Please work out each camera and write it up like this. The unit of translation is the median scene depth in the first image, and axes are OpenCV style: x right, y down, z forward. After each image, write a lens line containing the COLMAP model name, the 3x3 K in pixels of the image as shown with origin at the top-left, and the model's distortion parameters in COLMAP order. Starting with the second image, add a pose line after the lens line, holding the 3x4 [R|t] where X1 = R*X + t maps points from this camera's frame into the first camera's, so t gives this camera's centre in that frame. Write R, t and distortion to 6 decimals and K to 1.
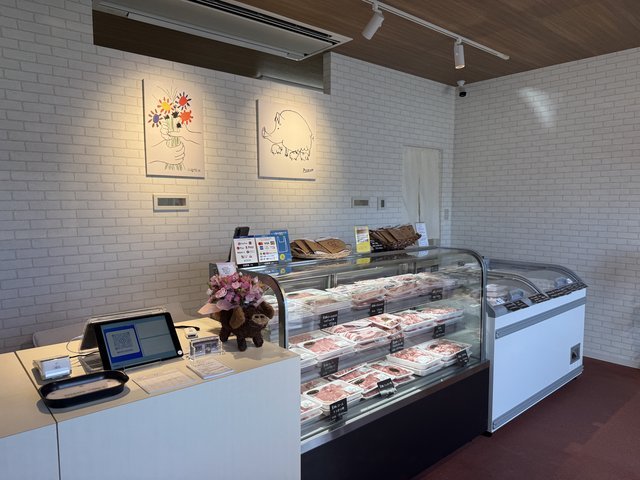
lens RADIAL K [[445.7, 0, 318.1], [0, 445.7, 238.1], [0, 0, 1]] dist [0.020790, -0.023412]
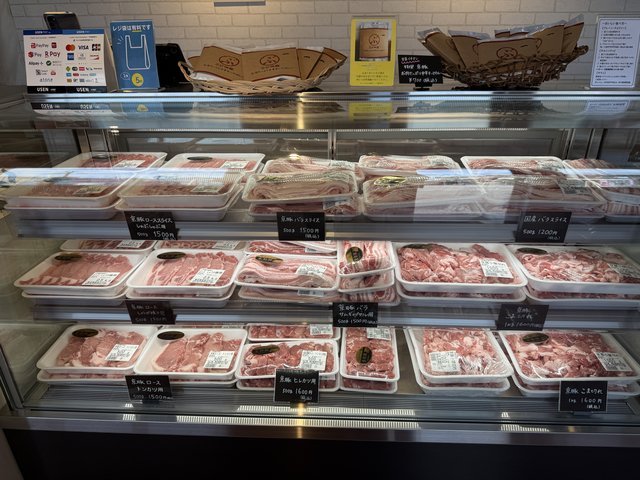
lens RADIAL K [[445.7, 0, 320.3], [0, 445.7, 245.8], [0, 0, 1]] dist [0.020790, -0.023412]
pose [[0.732110, 0.300539, -0.611303, 0.452678], [-0.046133, 0.917224, 0.395691, 0.004726], [0.679623, -0.261488, 0.685374, 0.784104]]
